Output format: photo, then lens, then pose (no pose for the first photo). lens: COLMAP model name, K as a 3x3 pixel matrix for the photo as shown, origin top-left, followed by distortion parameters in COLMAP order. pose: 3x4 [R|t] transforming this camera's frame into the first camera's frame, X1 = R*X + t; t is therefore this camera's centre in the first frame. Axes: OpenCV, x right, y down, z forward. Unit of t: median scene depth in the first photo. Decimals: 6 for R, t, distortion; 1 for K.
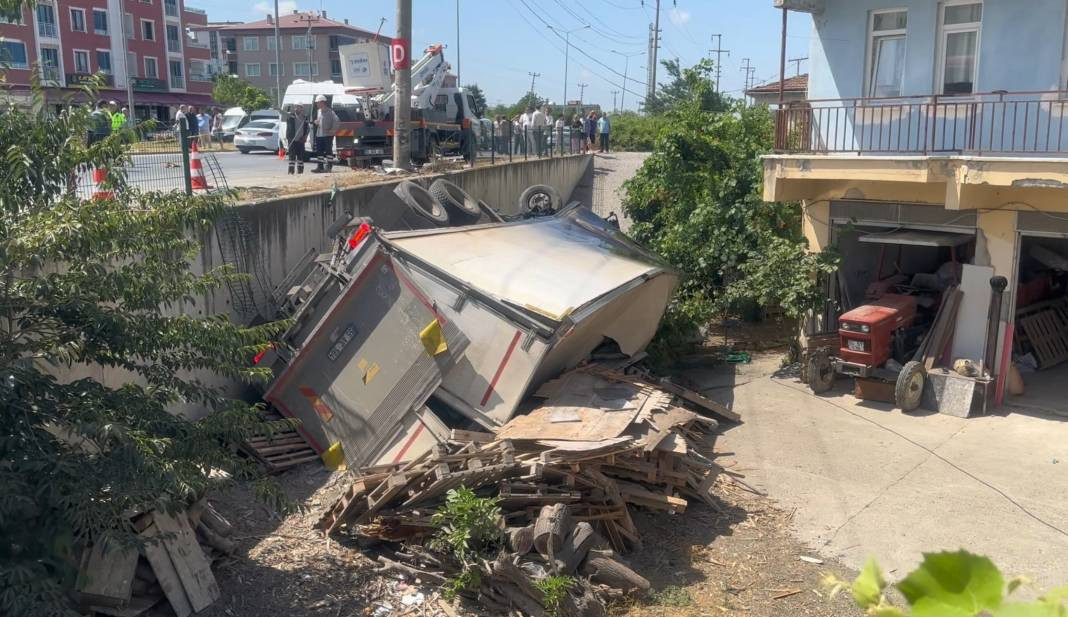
lens RADIAL K [[932.1, 0, 534.0], [0, 932.1, 308.5], [0, 0, 1]] dist [0.184807, -0.378335]
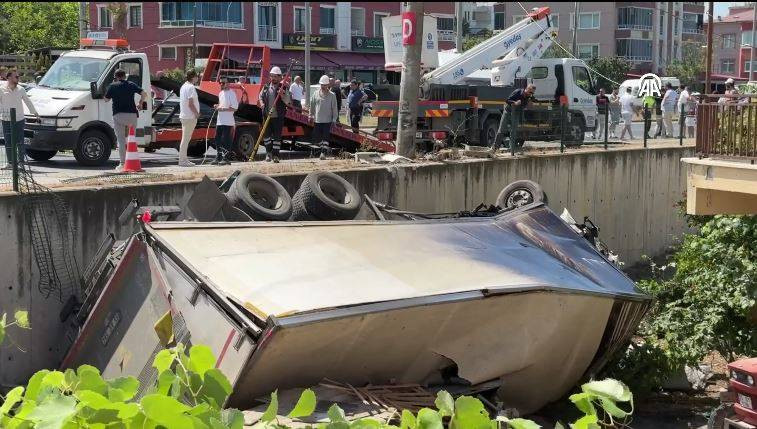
lens RADIAL K [[1280.5, 0, 376.6], [0, 1280.5, 227.5], [0, 0, 1]] dist [0.122395, 0.037611]
pose [[0.906533, 0.058279, -0.418093, 0.525497], [-0.093190, 0.993618, -0.063557, -0.007852], [0.411720, 0.096579, 0.906178, -0.126148]]
